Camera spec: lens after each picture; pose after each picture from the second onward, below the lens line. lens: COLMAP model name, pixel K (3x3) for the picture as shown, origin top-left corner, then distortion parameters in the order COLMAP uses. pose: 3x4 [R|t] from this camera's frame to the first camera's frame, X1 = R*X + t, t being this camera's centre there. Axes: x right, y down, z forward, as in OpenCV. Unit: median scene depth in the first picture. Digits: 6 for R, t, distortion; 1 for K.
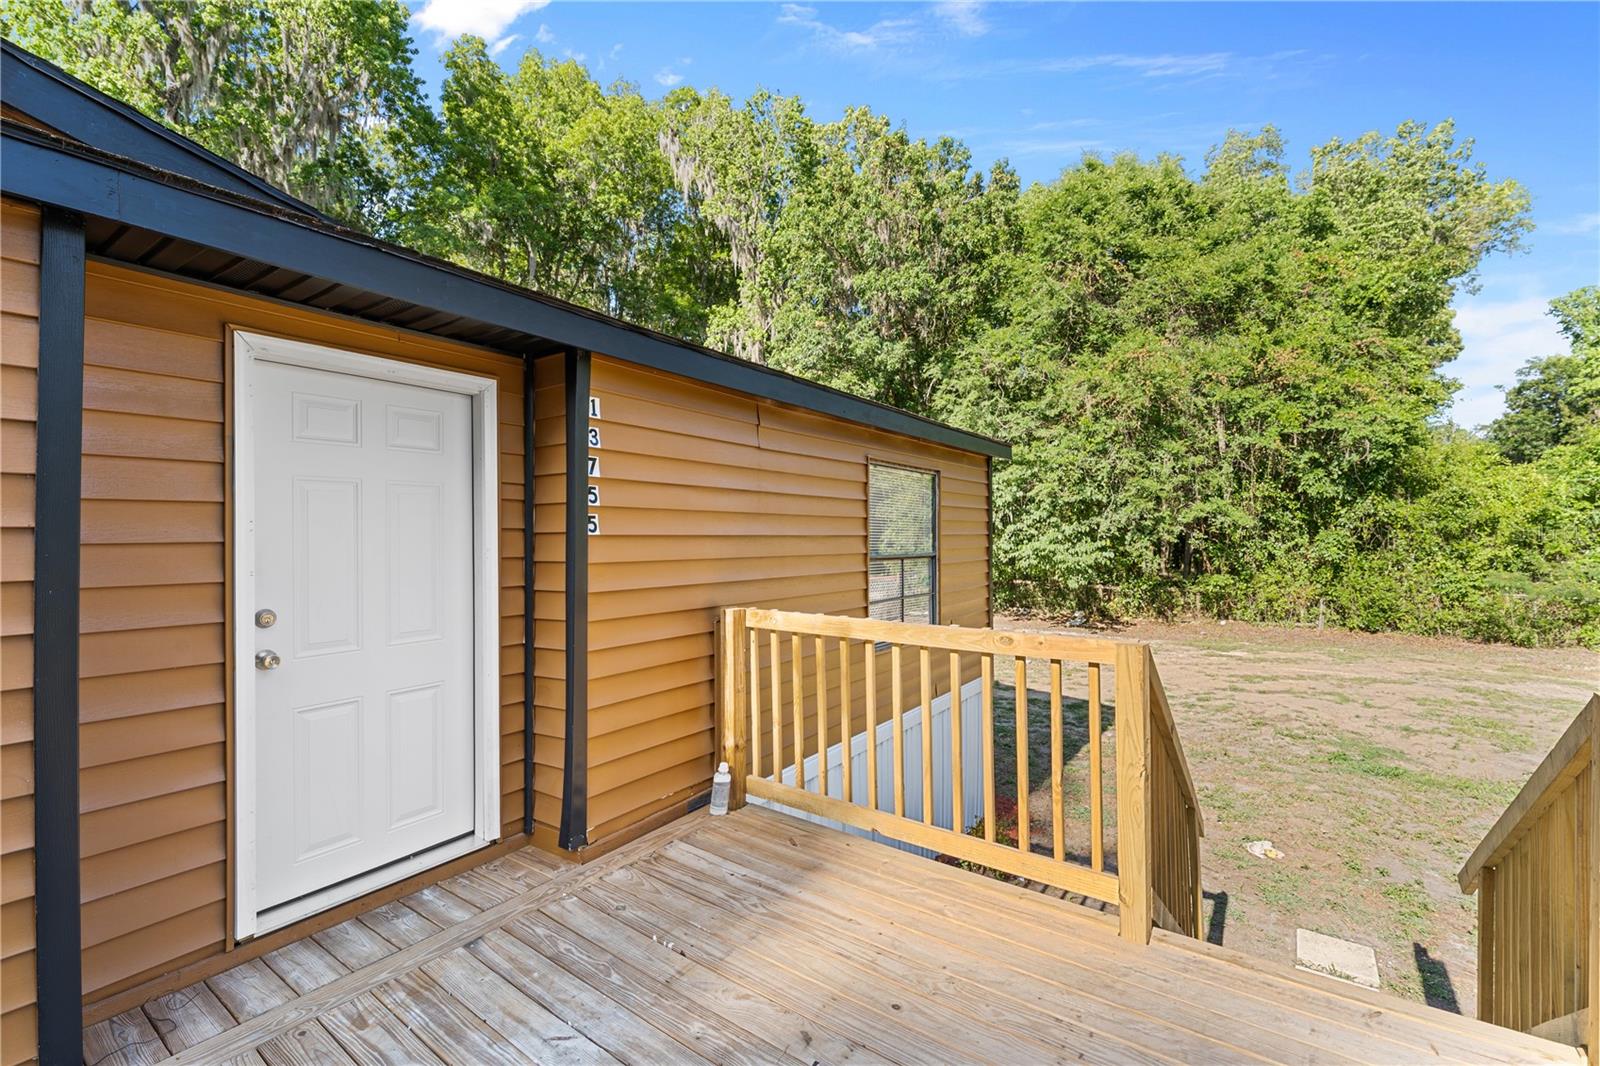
lens RADIAL K [[691.6, 0, 799.0], [0, 691.6, 528.2], [0, 0, 1]] dist [0.000713, 0.000052]
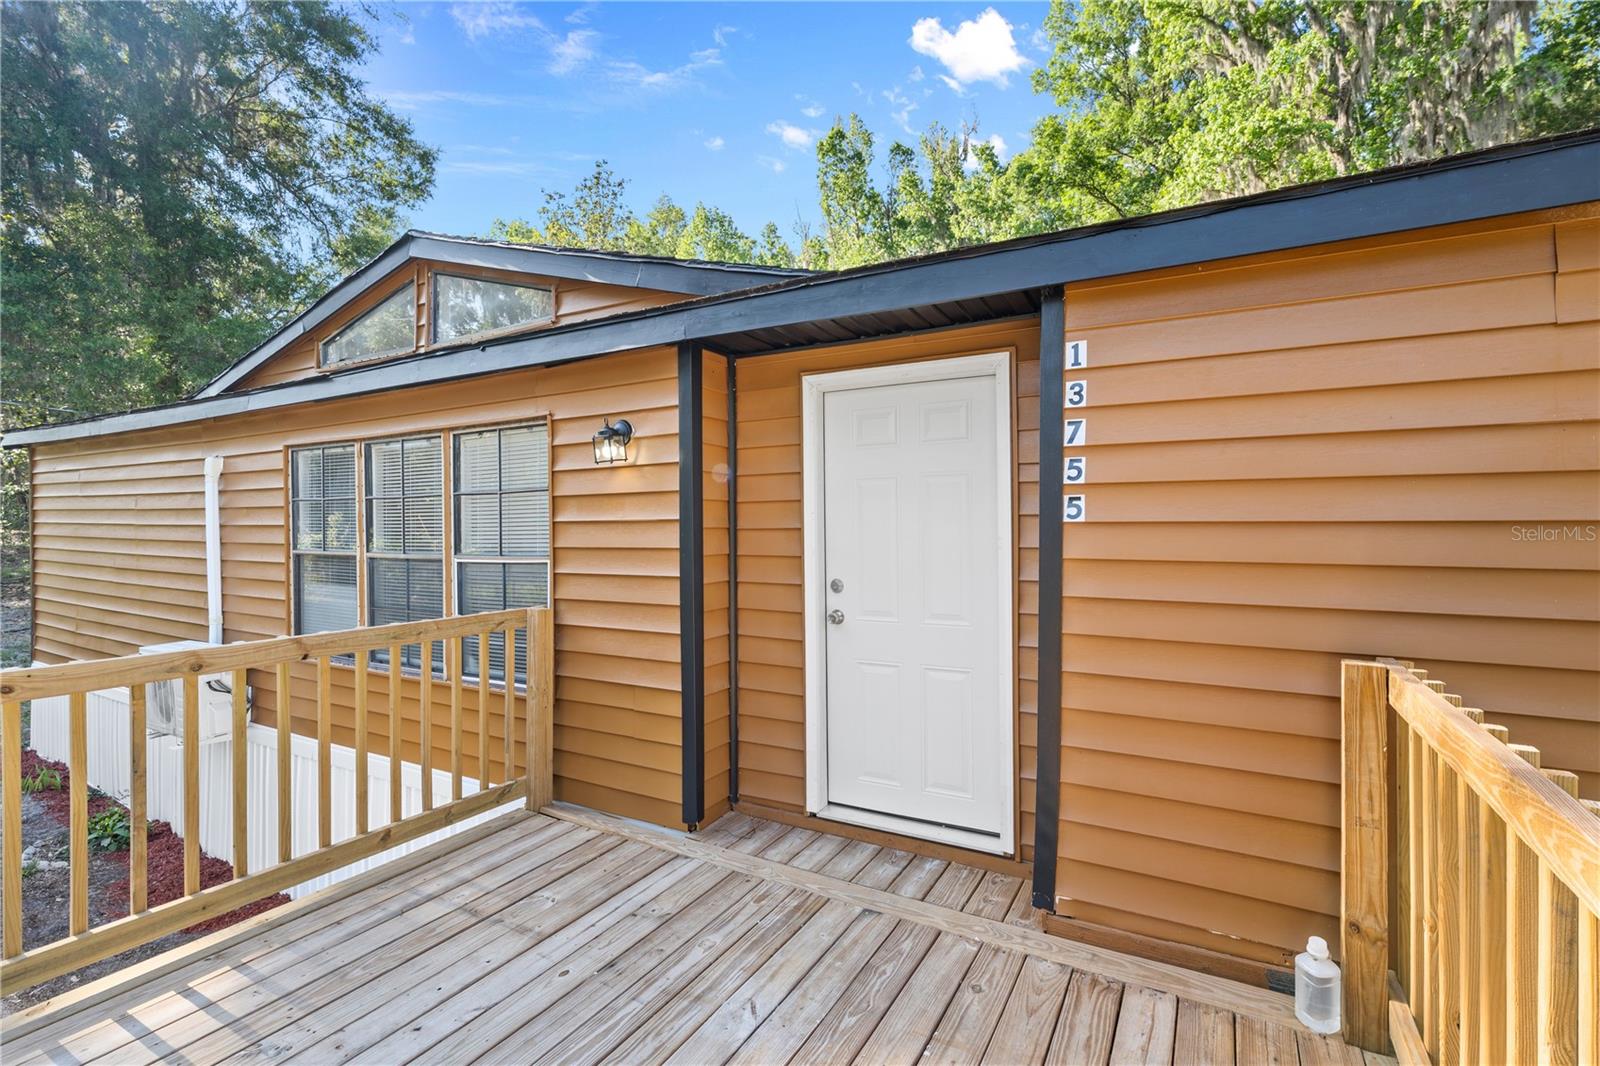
lens RADIAL K [[714.1, 0, 800.0], [0, 714.1, 533.0], [0, 0, 1]] dist [0.002712, -0.000235]
pose [[0.110346, 0.011010, -0.993832, 0.430724], [0.012956, 0.999838, 0.012515, 0.007881], [0.993809, -0.014258, 0.110186, 0.574919]]
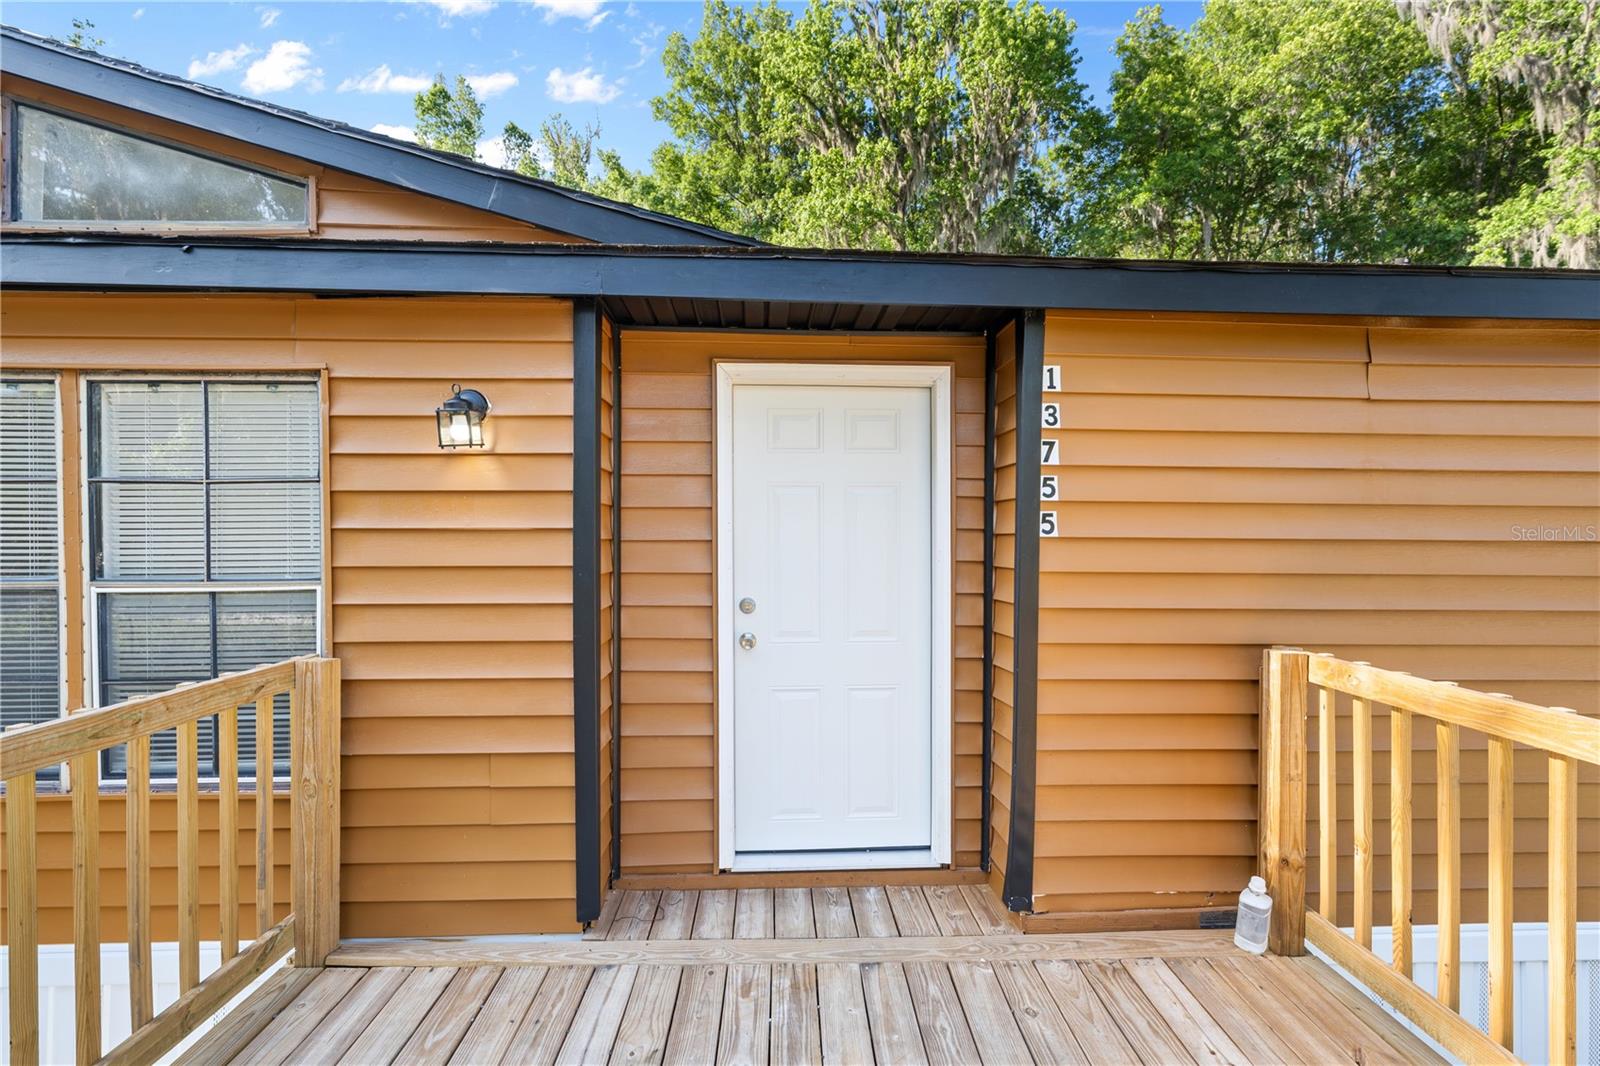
lens RADIAL K [[702.7, 0, 796.4], [0, 702.7, 544.8], [0, 0, 1]] dist [0.000731, 0.000883]
pose [[0.610434, 0.017444, -0.791875, 0.163057], [0.001087, 0.999738, 0.022861, -0.000069], [0.792066, -0.014815, 0.610255, 0.250053]]
